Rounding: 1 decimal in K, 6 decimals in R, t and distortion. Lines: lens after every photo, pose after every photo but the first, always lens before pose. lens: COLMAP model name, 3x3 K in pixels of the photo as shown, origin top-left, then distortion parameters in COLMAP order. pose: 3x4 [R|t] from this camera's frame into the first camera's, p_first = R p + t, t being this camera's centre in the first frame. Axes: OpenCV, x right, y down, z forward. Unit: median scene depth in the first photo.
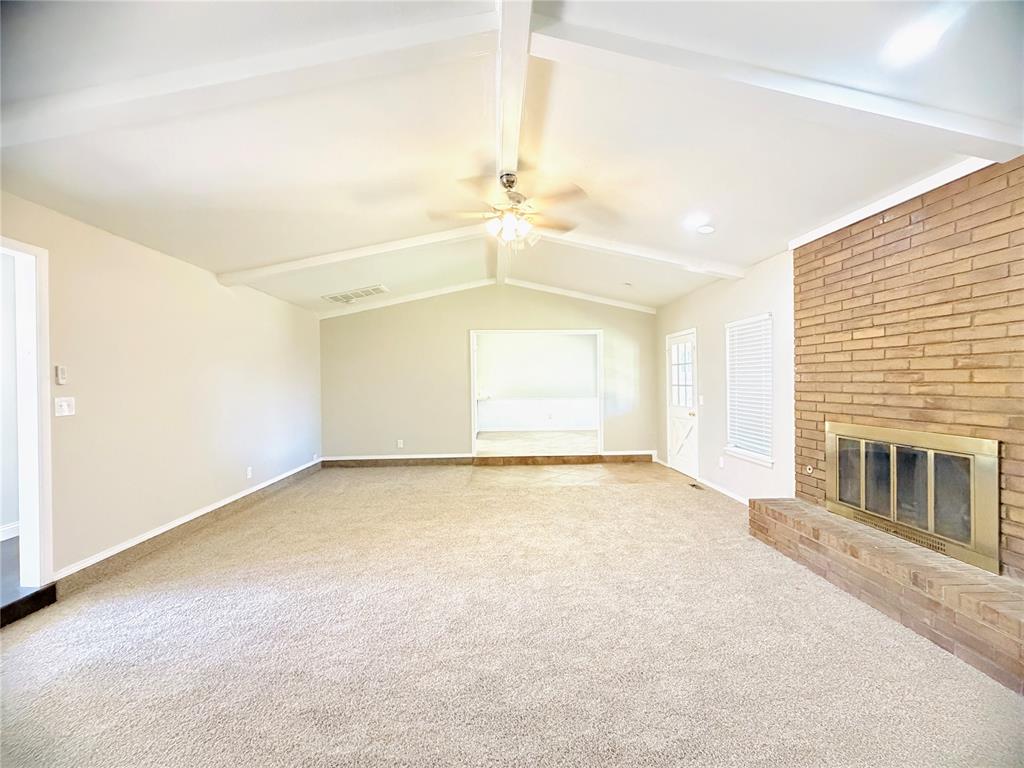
lens RADIAL K [[410.7, 0, 509.1], [0, 410.7, 385.3], [0, 0, 1]] dist [0.002924, -0.000882]
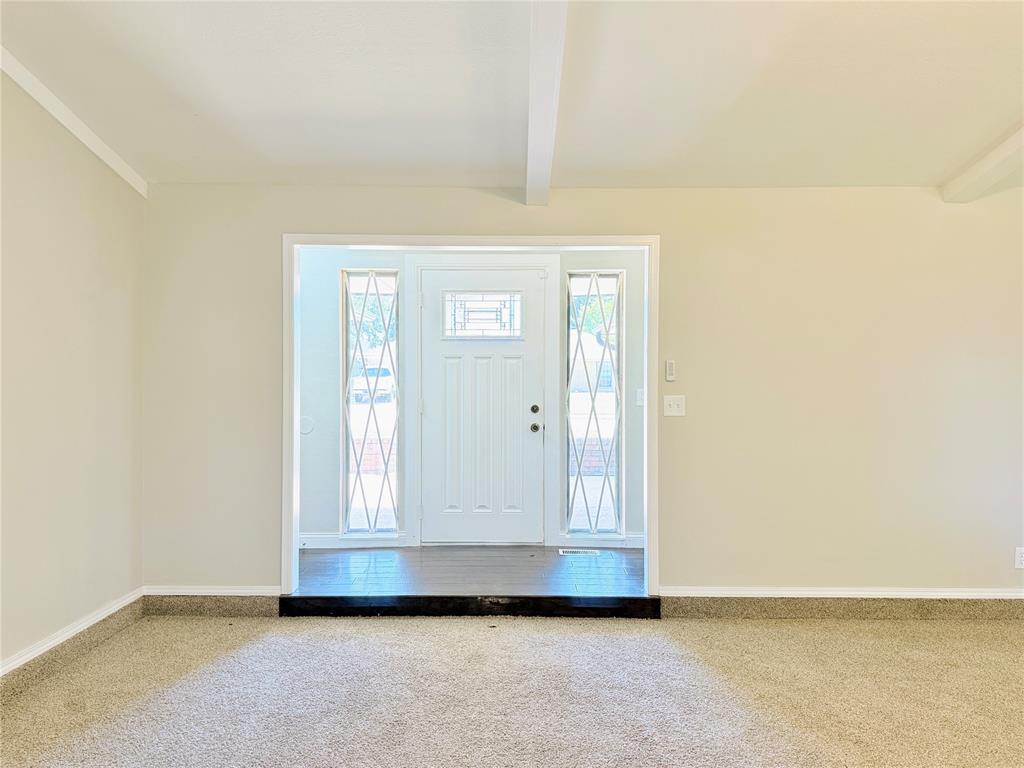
lens RADIAL K [[722.3, 0, 515.2], [0, 722.3, 386.8], [0, 0, 1]] dist [0.043816, -0.020766]
pose [[-0.033400, 0.018639, -0.999268, 0.371717], [-0.009761, 0.999772, 0.018974, -0.011303], [0.999394, 0.010388, -0.033210, 0.529801]]
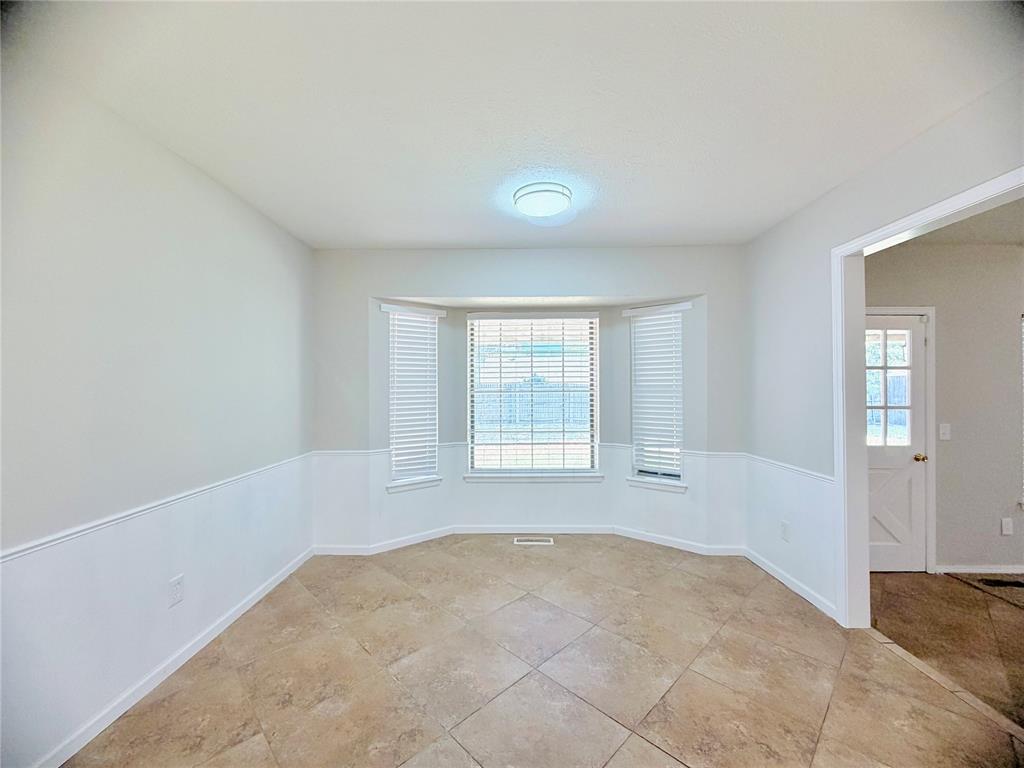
lens RADIAL K [[410.7, 0, 505.1], [0, 410.7, 385.5], [0, 0, 1]] dist [0.002924, -0.000882]
pose [[0.042098, 0.009354, 0.999070, -0.231776], [0.008150, 0.999920, -0.009705, -0.046029], [-0.999080, 0.008551, 0.042018, 2.488452]]
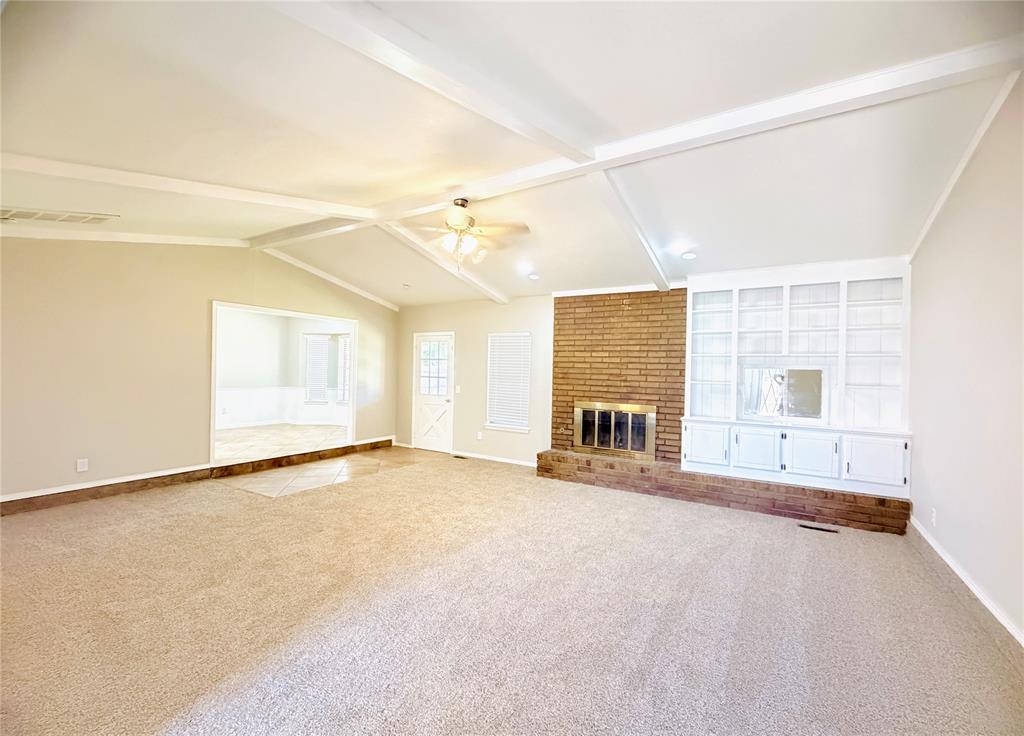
lens RADIAL K [[436.6, 0, 511.2], [0, 436.6, 371.3], [0, 0, 1]] dist [0.002624, 0.000099]
pose [[0.556994, 0.021605, 0.830236, -0.867826], [-0.021794, 0.999698, -0.011393, -0.012263], [-0.830231, -0.011748, 0.557296, 0.174618]]
